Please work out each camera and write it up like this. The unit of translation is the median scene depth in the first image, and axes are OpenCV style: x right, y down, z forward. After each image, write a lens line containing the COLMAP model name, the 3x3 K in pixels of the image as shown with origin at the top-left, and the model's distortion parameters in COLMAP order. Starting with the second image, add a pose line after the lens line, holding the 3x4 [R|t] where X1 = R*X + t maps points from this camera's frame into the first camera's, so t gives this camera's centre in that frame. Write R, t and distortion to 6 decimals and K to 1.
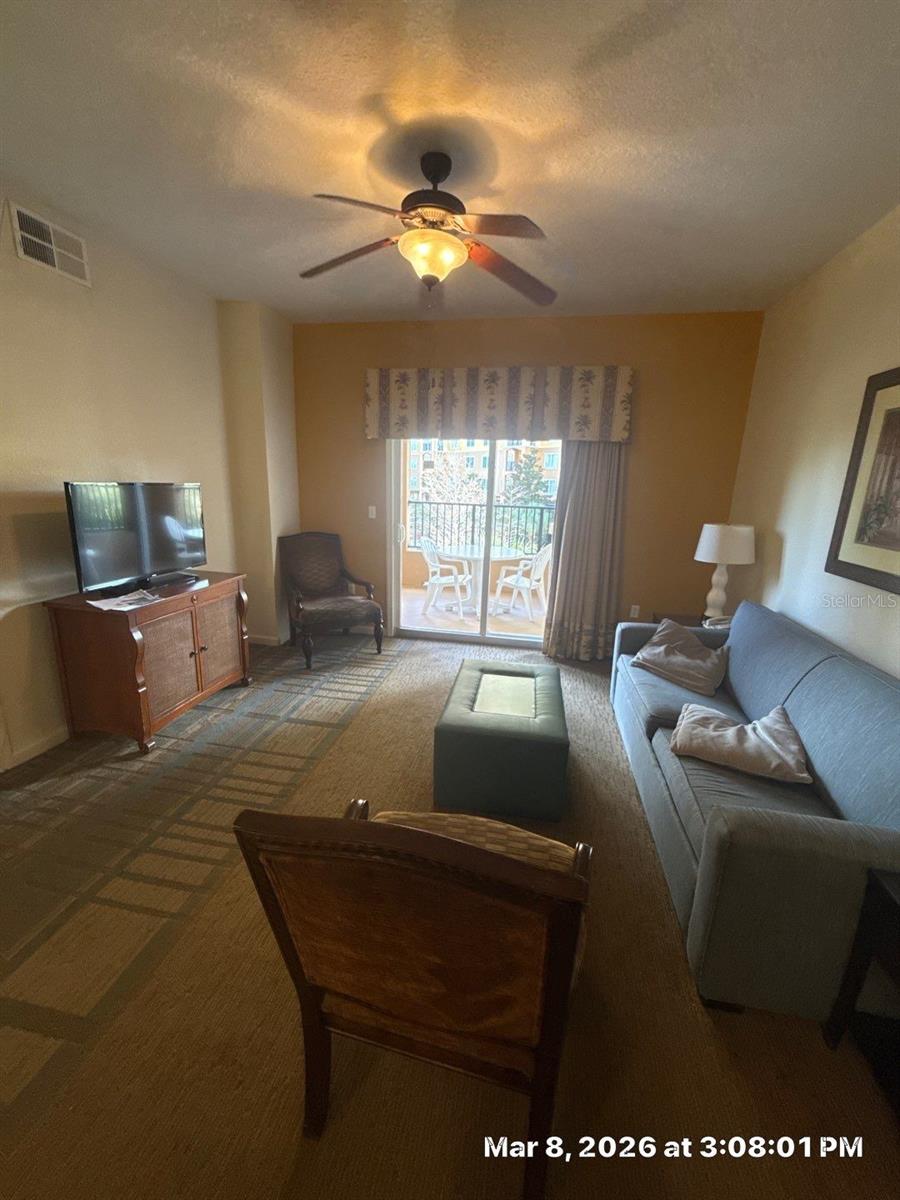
lens RADIAL K [[469.1, 0, 458.4], [0, 469.1, 604.6], [0, 0, 1]] dist [-0.000536, -0.000450]
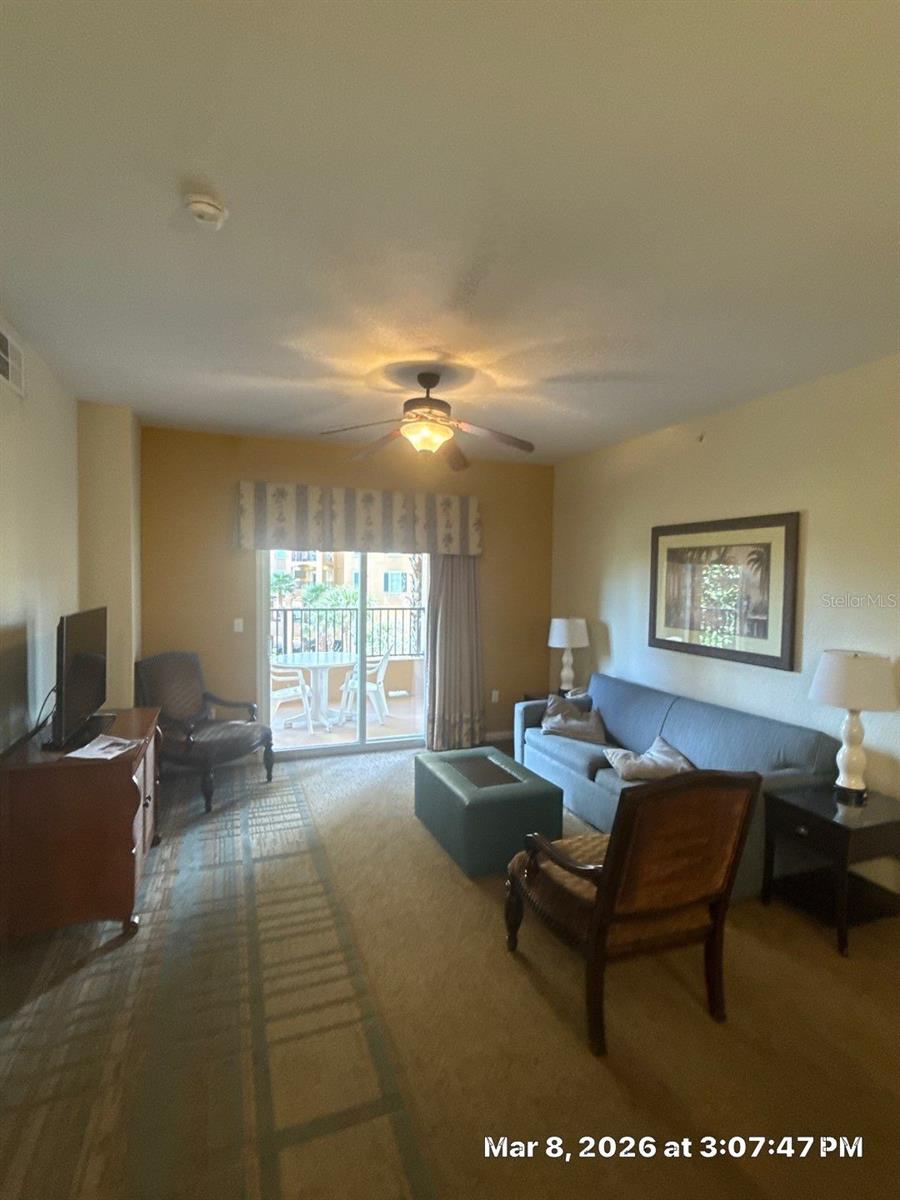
lens RADIAL K [[579.0, 0, 438.8], [0, 579.0, 602.9], [0, 0, 1]] dist [-0.004099, 0.000007]
pose [[0.852186, -0.043939, 0.521391, -0.564525], [0.145087, 0.977237, -0.154783, -0.012269], [-0.502721, 0.207551, 0.839163, -0.190938]]
